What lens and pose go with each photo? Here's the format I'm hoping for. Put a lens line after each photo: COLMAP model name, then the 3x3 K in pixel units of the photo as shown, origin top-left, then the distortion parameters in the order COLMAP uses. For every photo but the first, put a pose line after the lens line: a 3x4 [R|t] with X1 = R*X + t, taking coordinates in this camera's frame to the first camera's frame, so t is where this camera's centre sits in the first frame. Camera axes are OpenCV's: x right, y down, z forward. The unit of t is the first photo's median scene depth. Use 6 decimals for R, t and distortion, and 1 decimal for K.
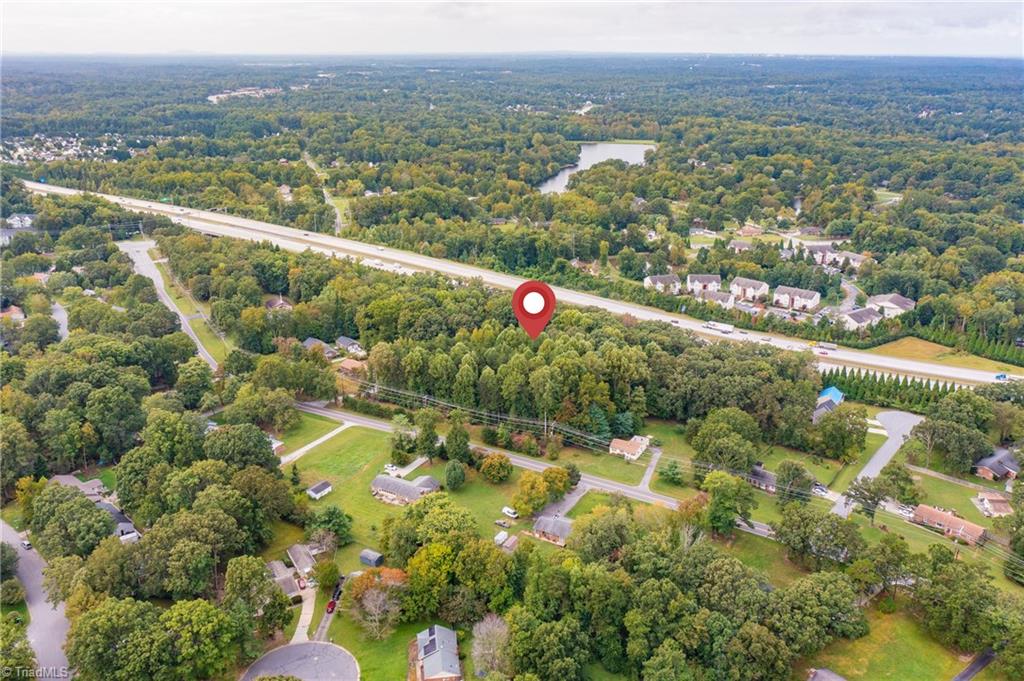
lens RADIAL K [[822.2, 0, 510.3], [0, 822.2, 339.9], [0, 0, 1]] dist [-0.007602, 0.005184]
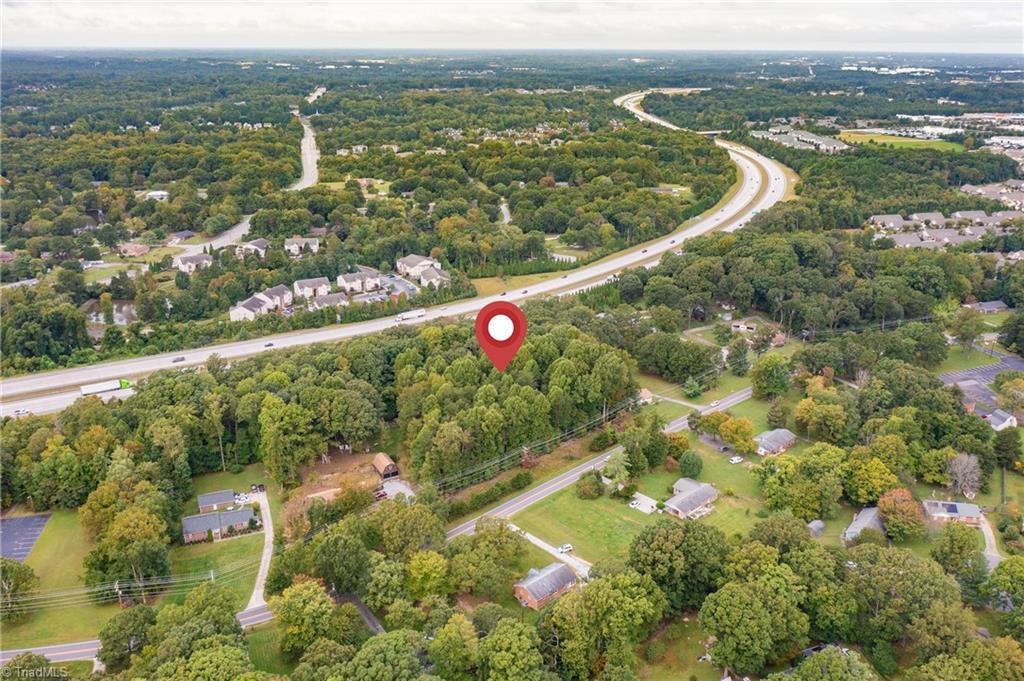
lens RADIAL K [[821.5, 0, 507.1], [0, 821.5, 342.6], [0, 0, 1]] dist [-0.006273, -0.002234]
pose [[0.320045, -0.324332, 0.890157, -0.525852], [0.313106, 0.922991, 0.223722, -0.146063], [-0.894168, 0.207112, 0.396949, 0.398445]]
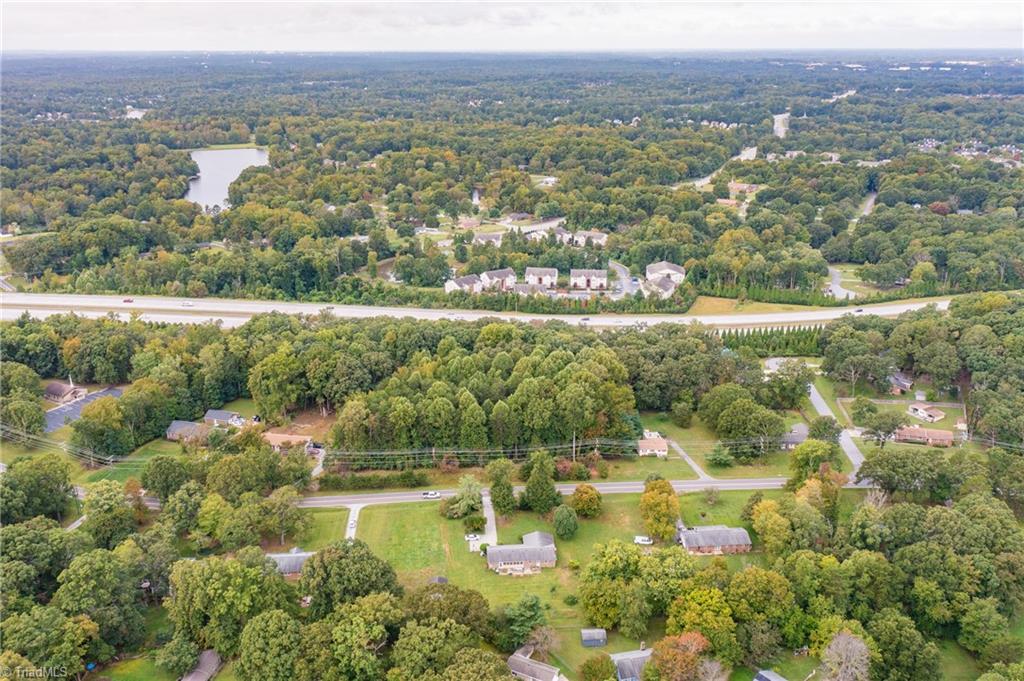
lens RADIAL K [[822.2, 0, 510.3], [0, 822.2, 339.9], [0, 0, 1]] dist [-0.007602, 0.005184]
pose [[0.838874, -0.189163, 0.510400, -0.281018], [0.187507, 0.980706, 0.055289, -0.047948], [-0.511011, 0.049323, 0.858158, 0.128334]]
